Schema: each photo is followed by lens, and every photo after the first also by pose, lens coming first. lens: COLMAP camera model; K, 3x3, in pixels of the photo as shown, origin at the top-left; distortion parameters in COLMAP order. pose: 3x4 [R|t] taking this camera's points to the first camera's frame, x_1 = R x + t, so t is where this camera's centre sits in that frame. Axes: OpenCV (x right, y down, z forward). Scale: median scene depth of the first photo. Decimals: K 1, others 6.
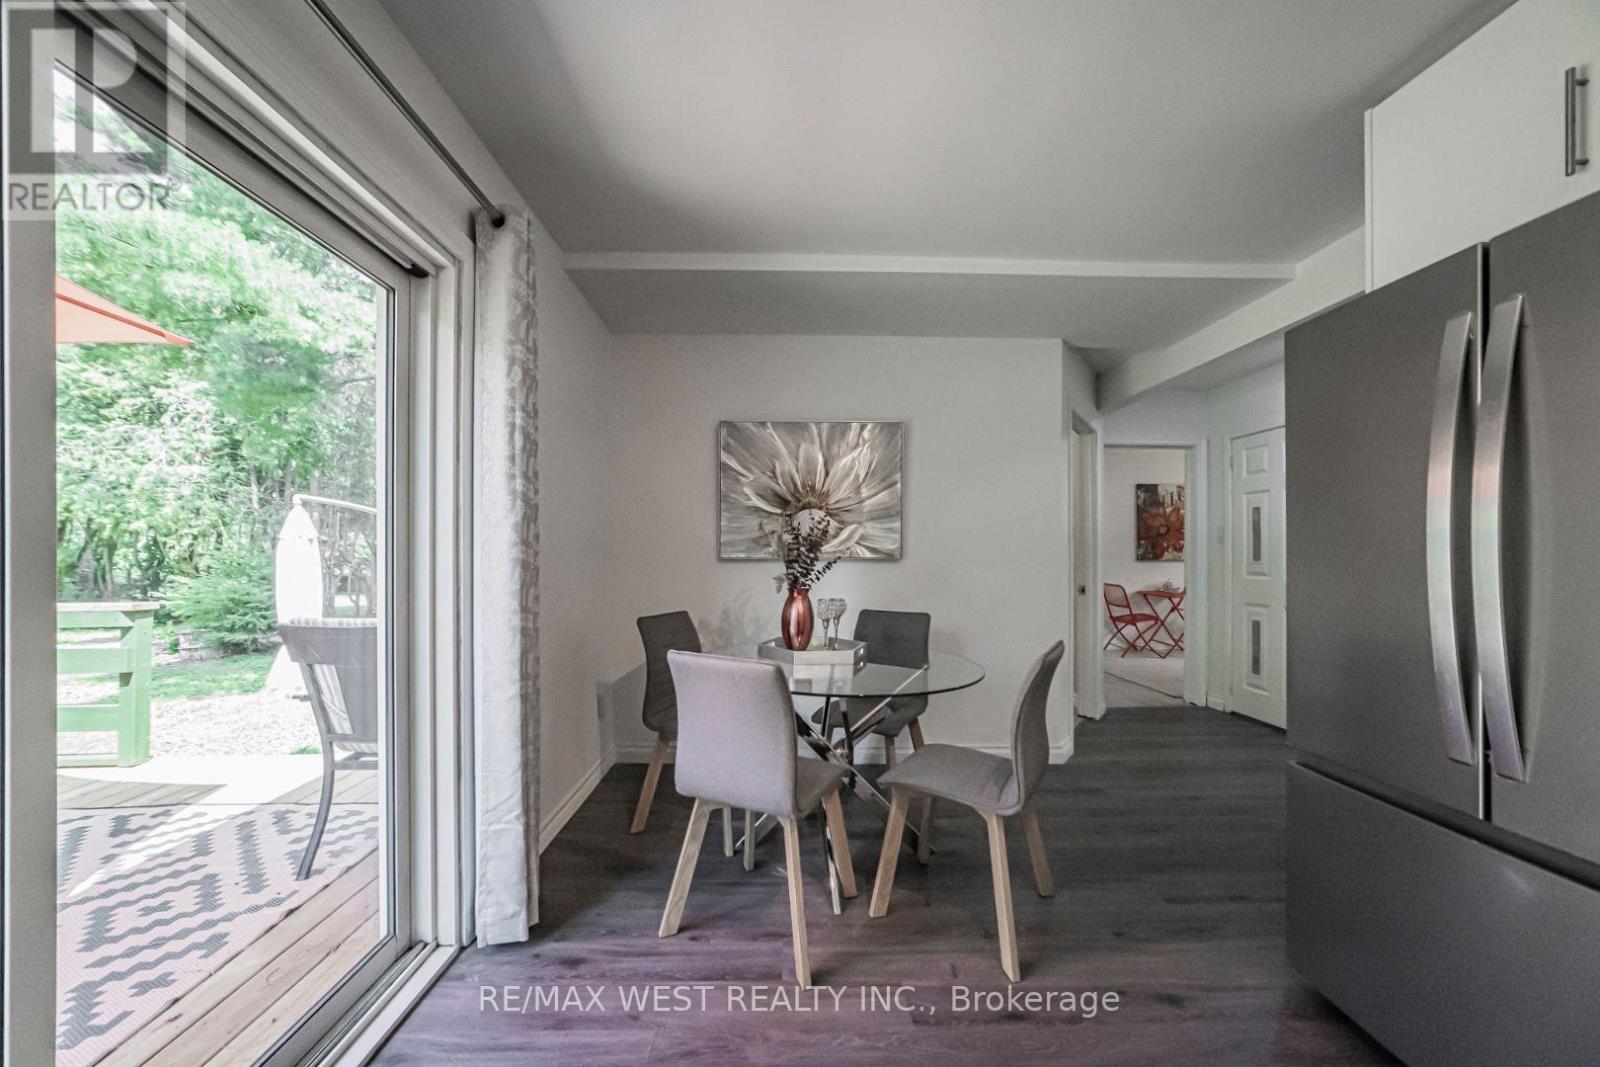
lens RADIAL K [[565.6, 0, 800.0], [0, 565.6, 554.2], [0, 0, 1]] dist [-0.027063, 0.006122]
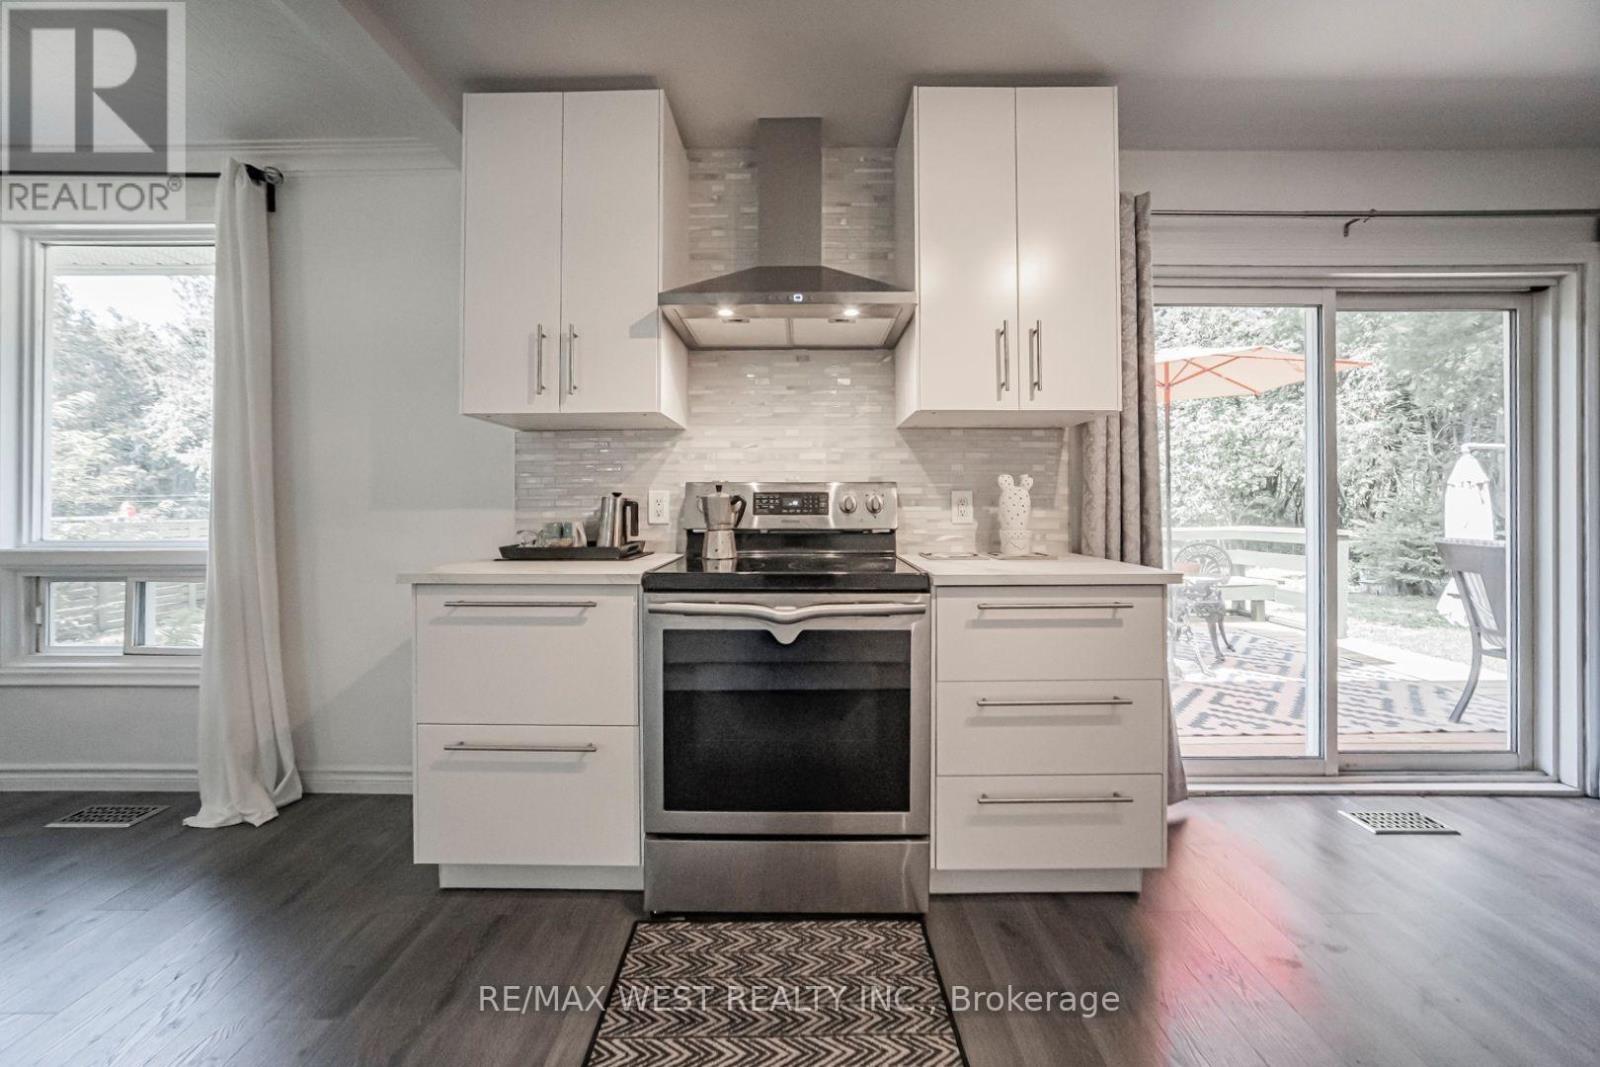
lens RADIAL K [[587.7, 0, 803.6], [0, 587.7, 502.3], [0, 0, 1]] dist [-0.017925, 0.006711]
pose [[-0.031391, -0.003288, -0.999502, 0.419683], [0.001681, 0.999993, -0.003342, 0.015421], [0.999506, -0.001785, -0.031386, -0.403870]]
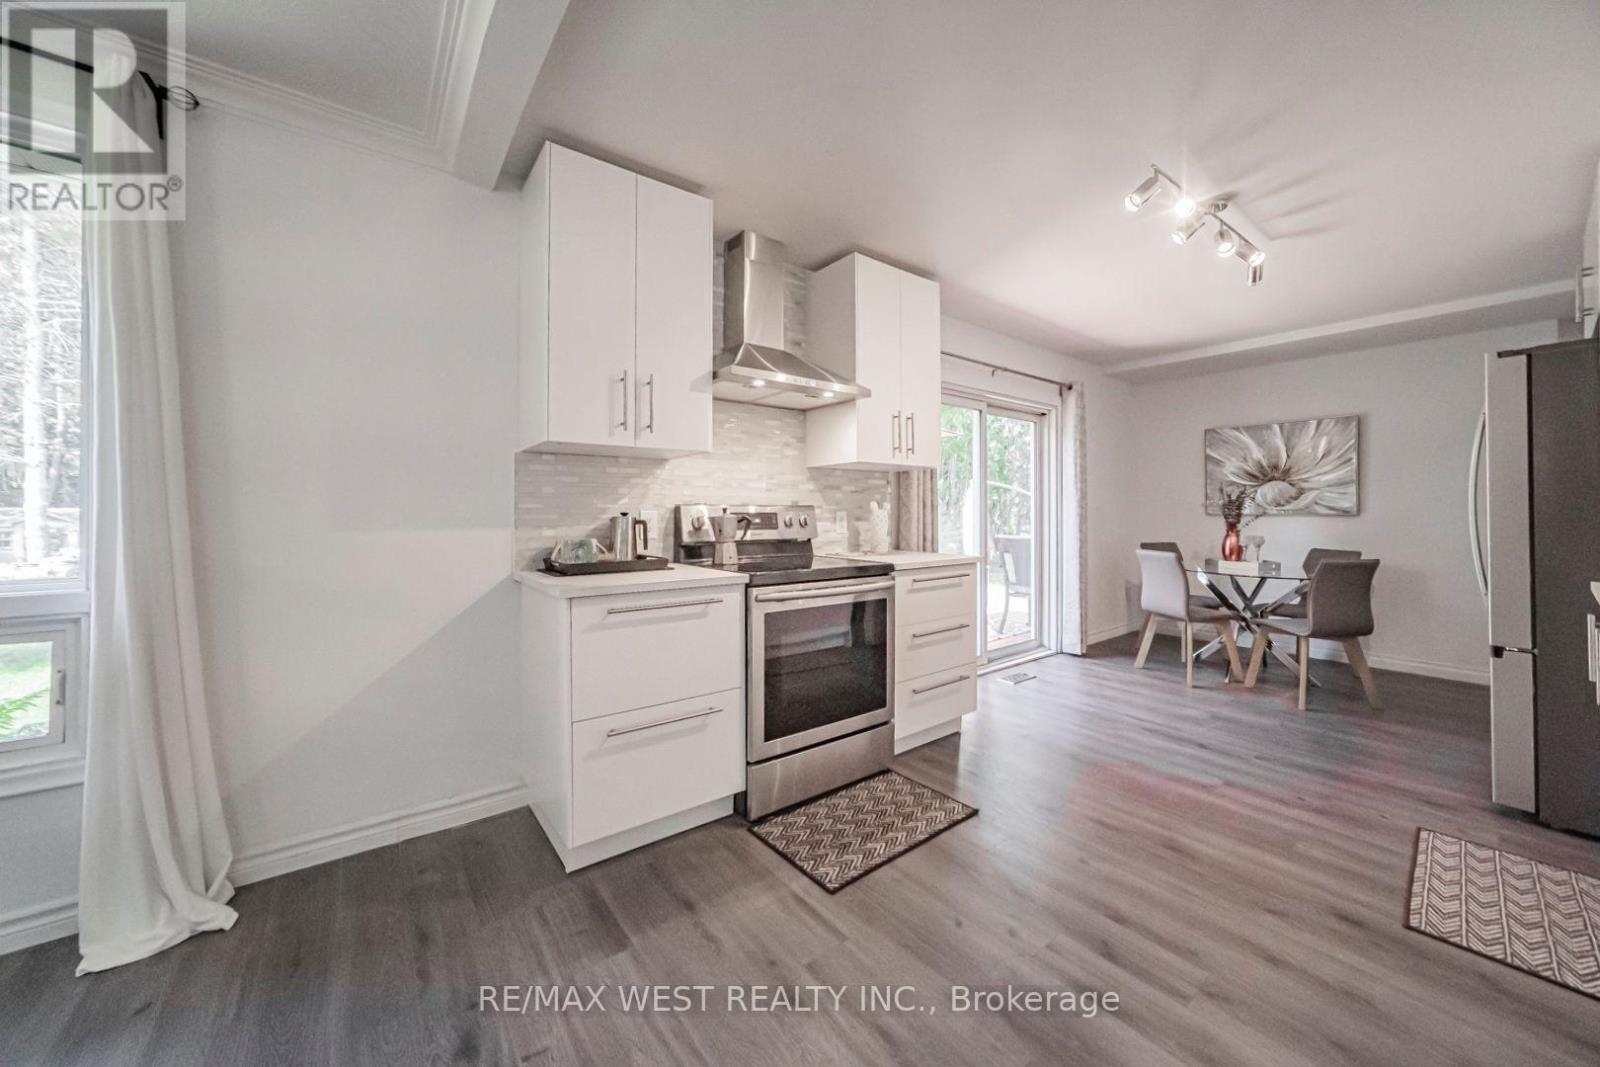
lens RADIAL K [[578.4, 0, 809.3], [0, 578.4, 510.6], [0, 0, 1]] dist [-0.000098, 0.000182]
pose [[0.593365, -0.002512, -0.804930, 0.511647], [0.001421, 0.999997, -0.002073, 0.000731], [0.804932, 0.000086, 0.593367, -0.893137]]
